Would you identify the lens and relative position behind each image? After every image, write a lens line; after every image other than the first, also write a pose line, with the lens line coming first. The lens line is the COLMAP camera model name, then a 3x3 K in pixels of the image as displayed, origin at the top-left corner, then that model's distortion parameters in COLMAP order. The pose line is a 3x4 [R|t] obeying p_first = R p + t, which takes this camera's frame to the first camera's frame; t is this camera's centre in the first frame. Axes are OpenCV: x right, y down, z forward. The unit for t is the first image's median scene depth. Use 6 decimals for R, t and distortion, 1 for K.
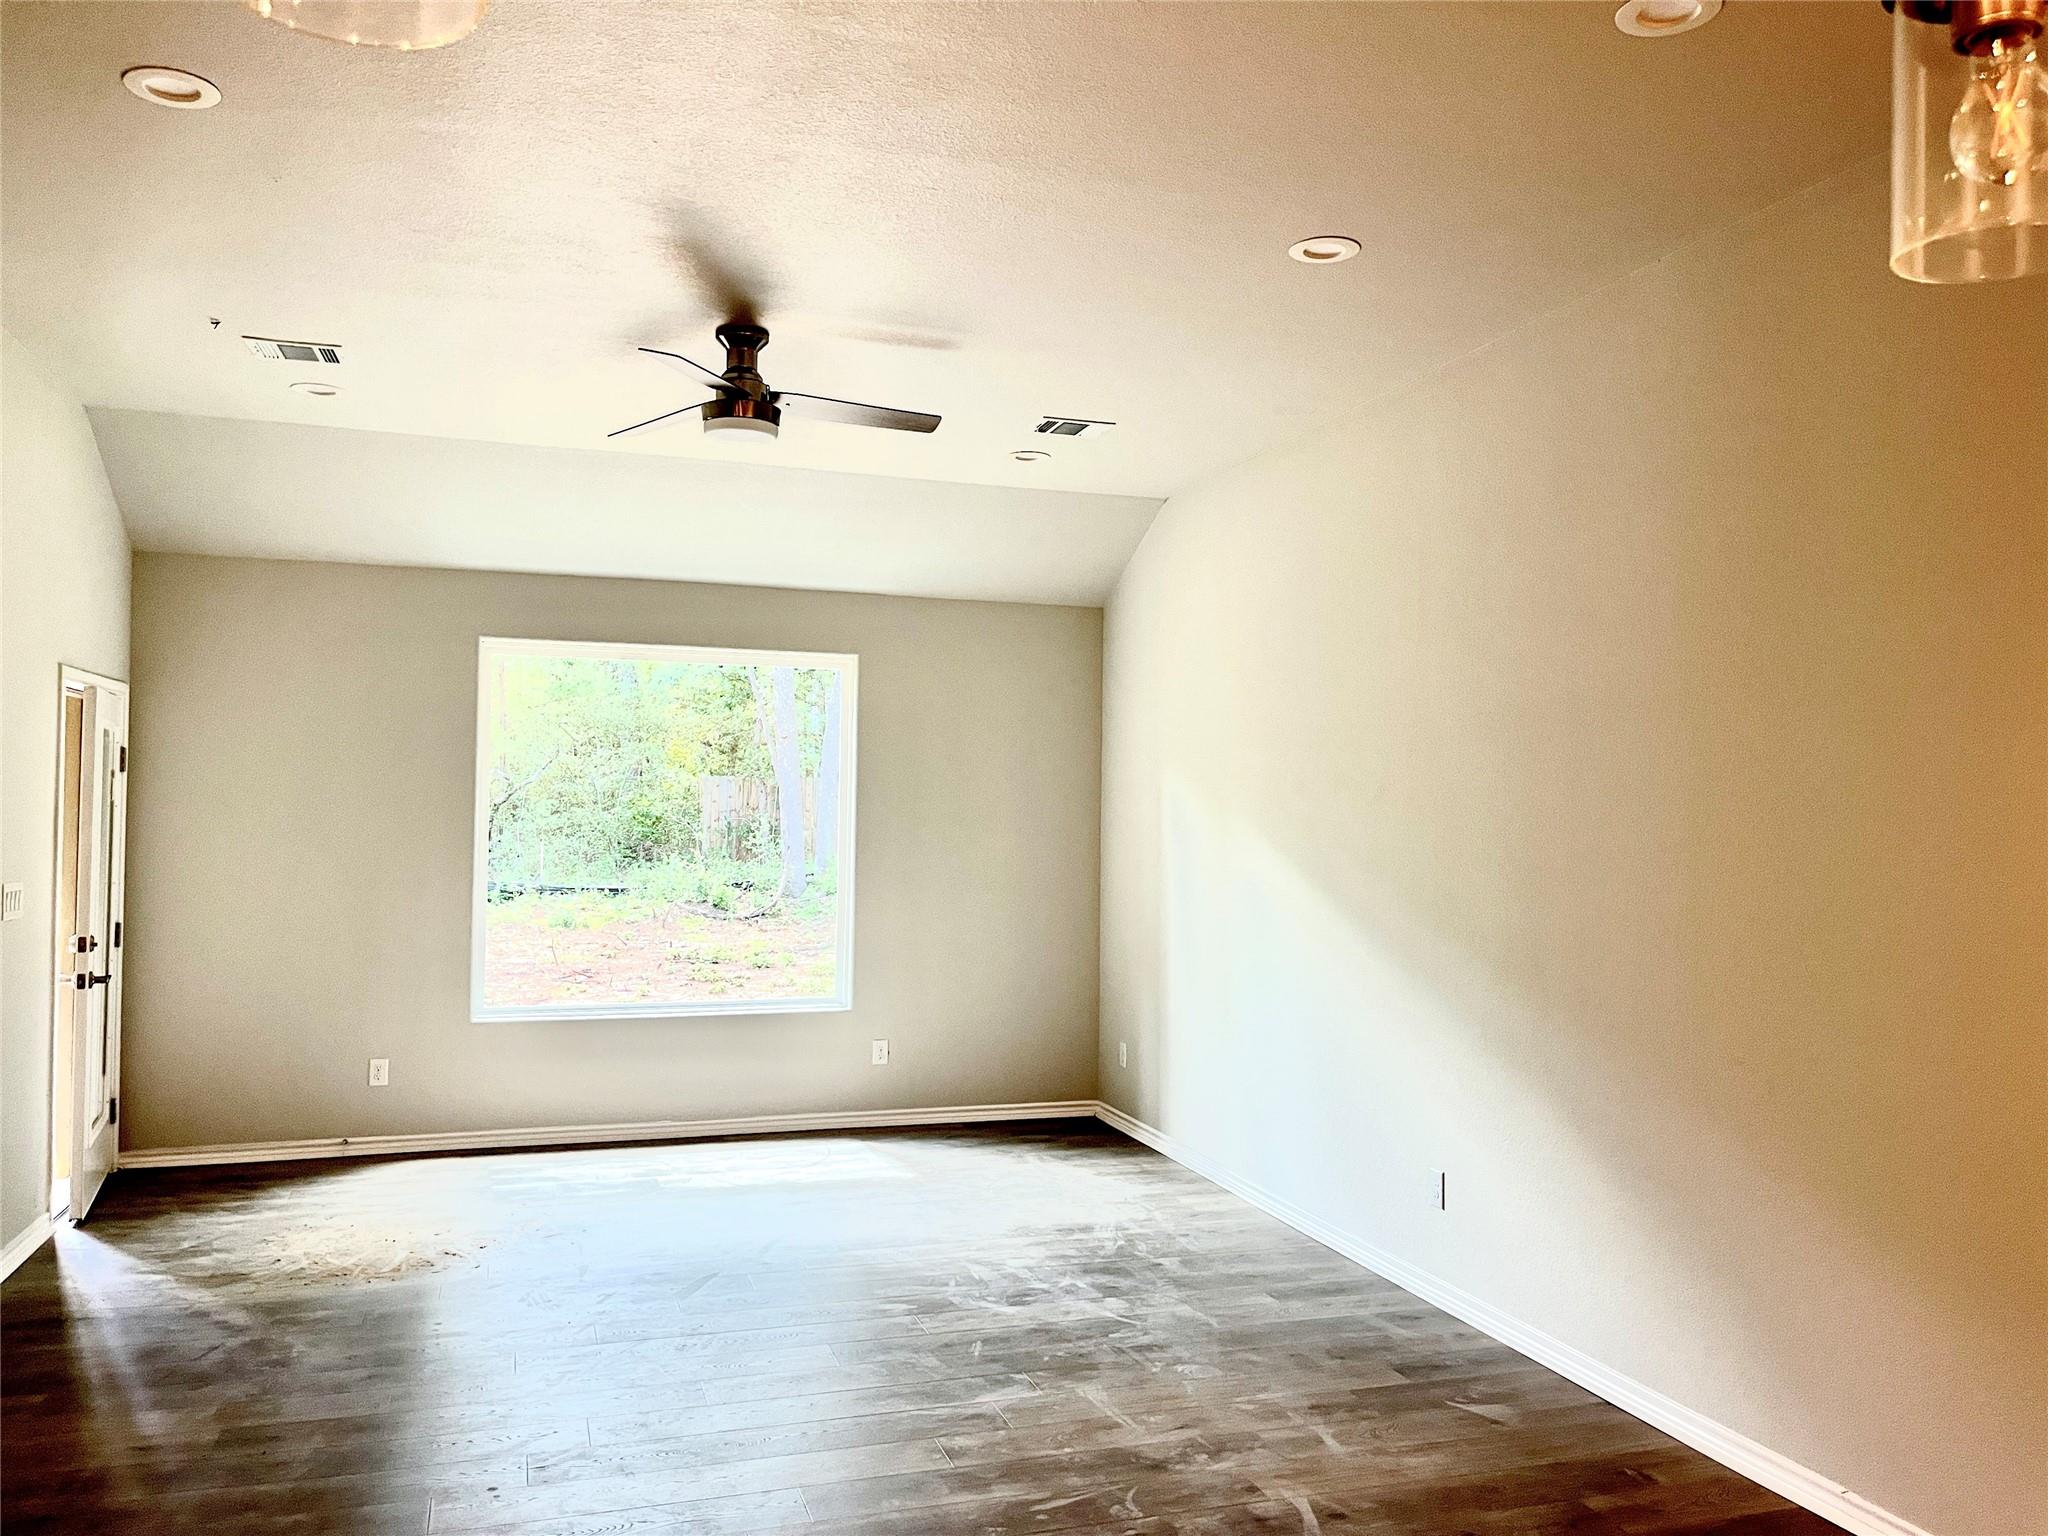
lens RADIAL K [[1559.2, 0, 1023.6], [0, 1559.2, 771.0], [0, 0, 1]] dist [0.000383, 0.000049]
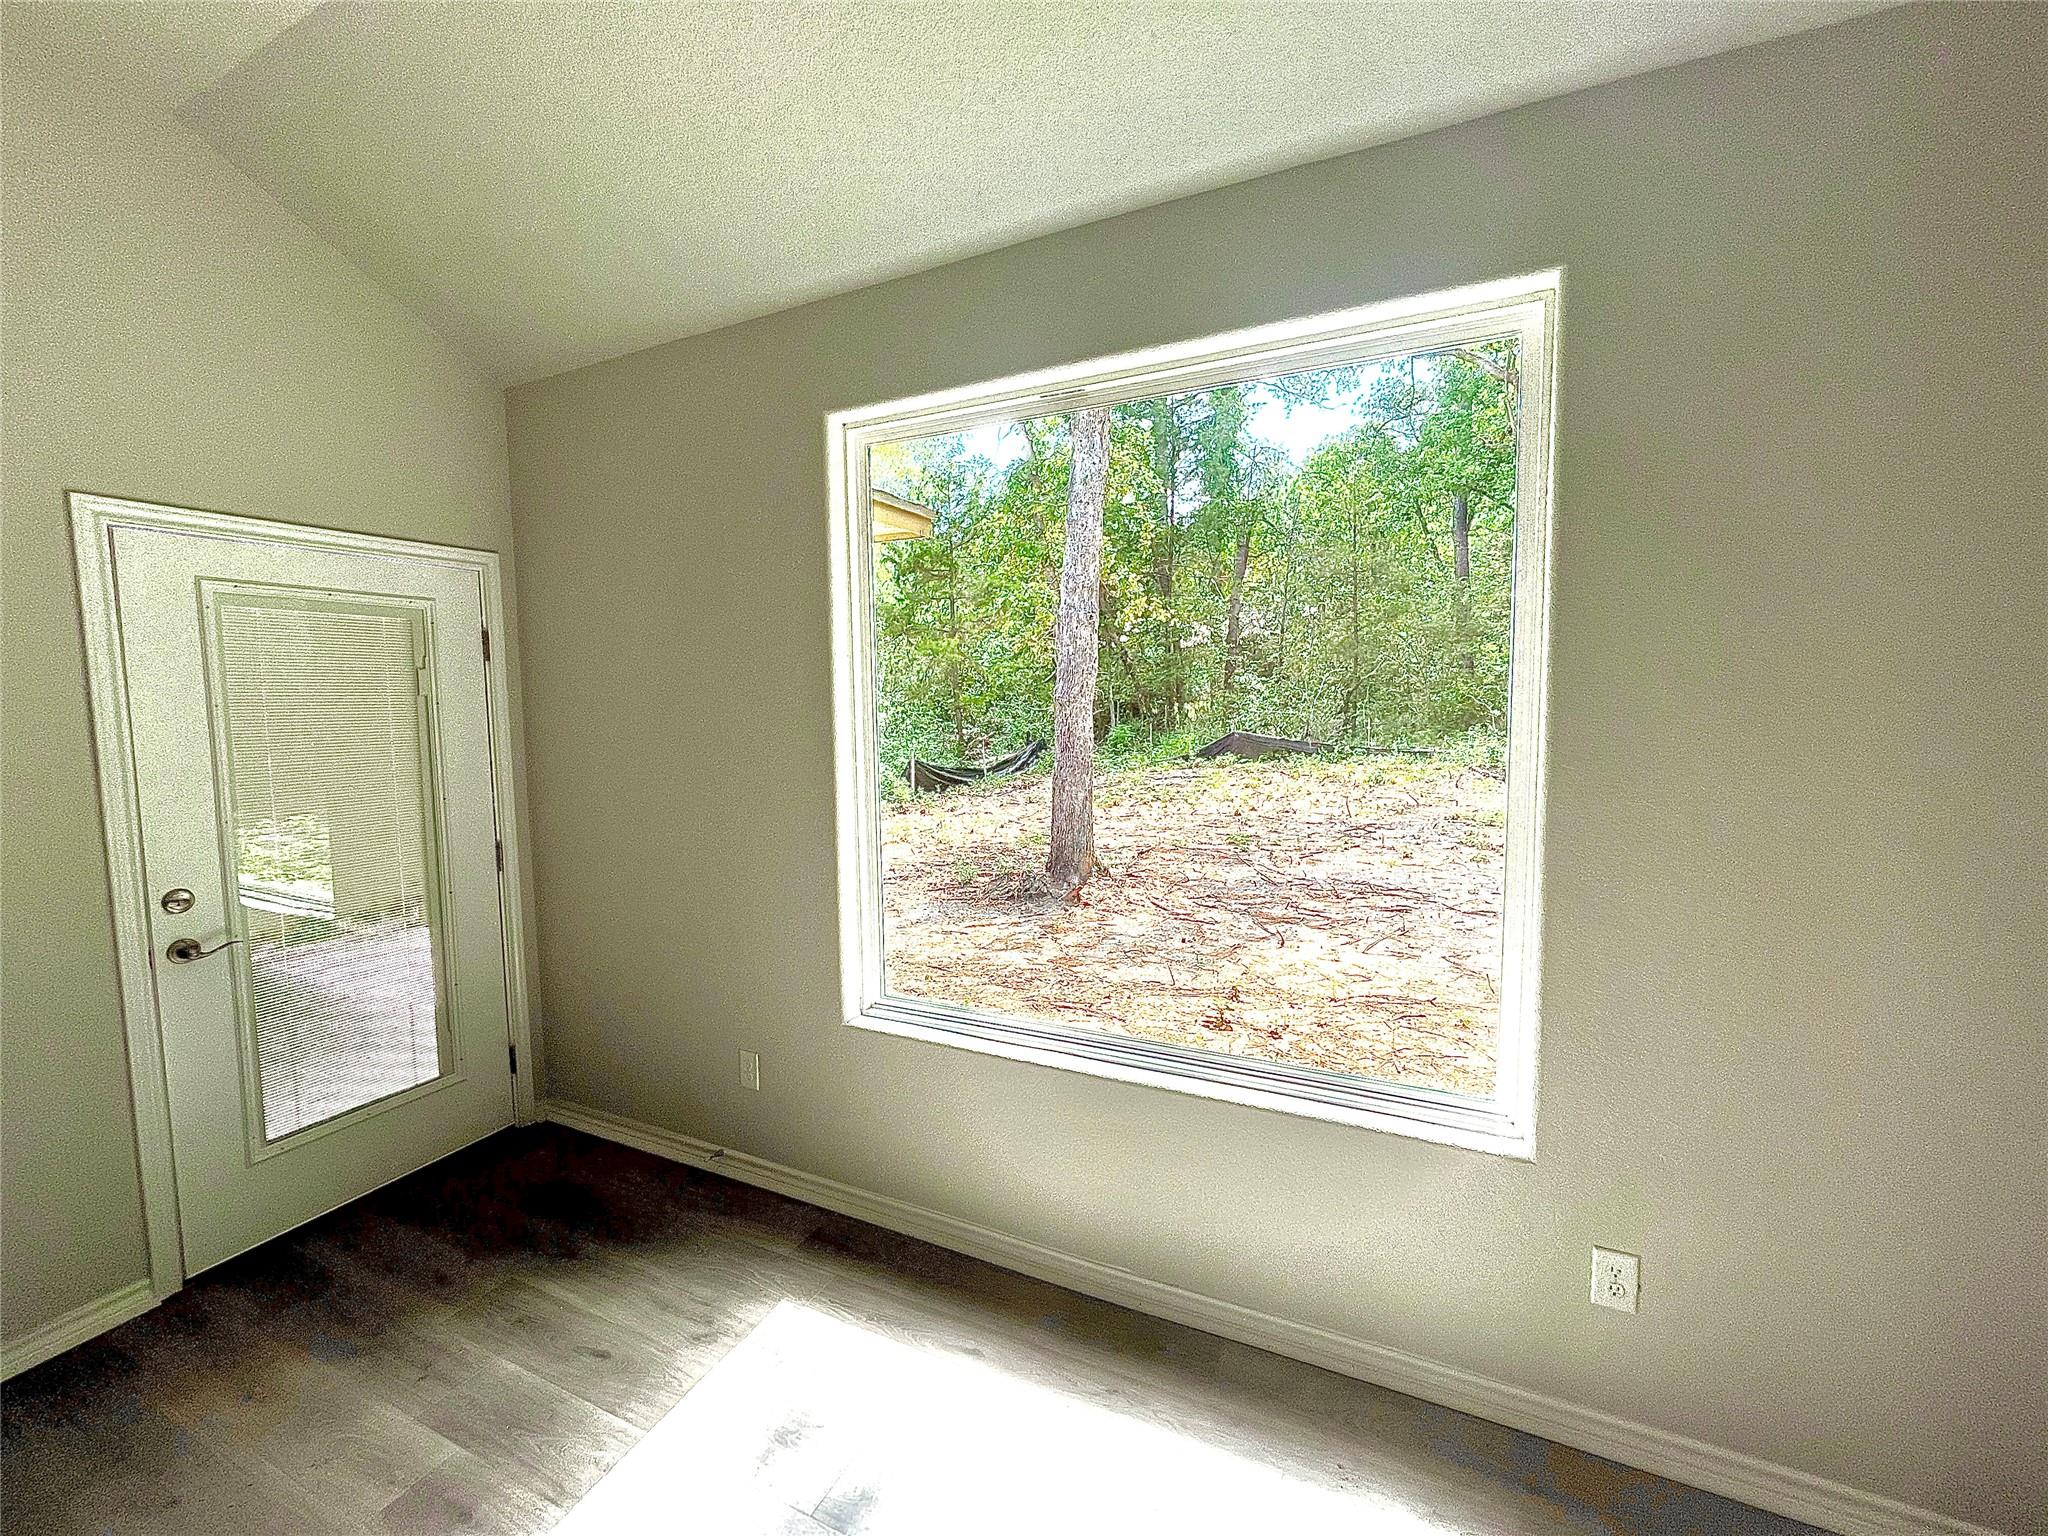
lens RADIAL K [[828.7, 0, 1027.2], [0, 828.7, 766.1], [0, 0, 1]] dist [-0.001546, -0.000613]
pose [[0.726732, 0.040190, -0.685745, -0.060437], [0.034376, 0.994908, 0.094741, 0.020957], [0.686061, -0.092424, 0.721650, 0.751085]]
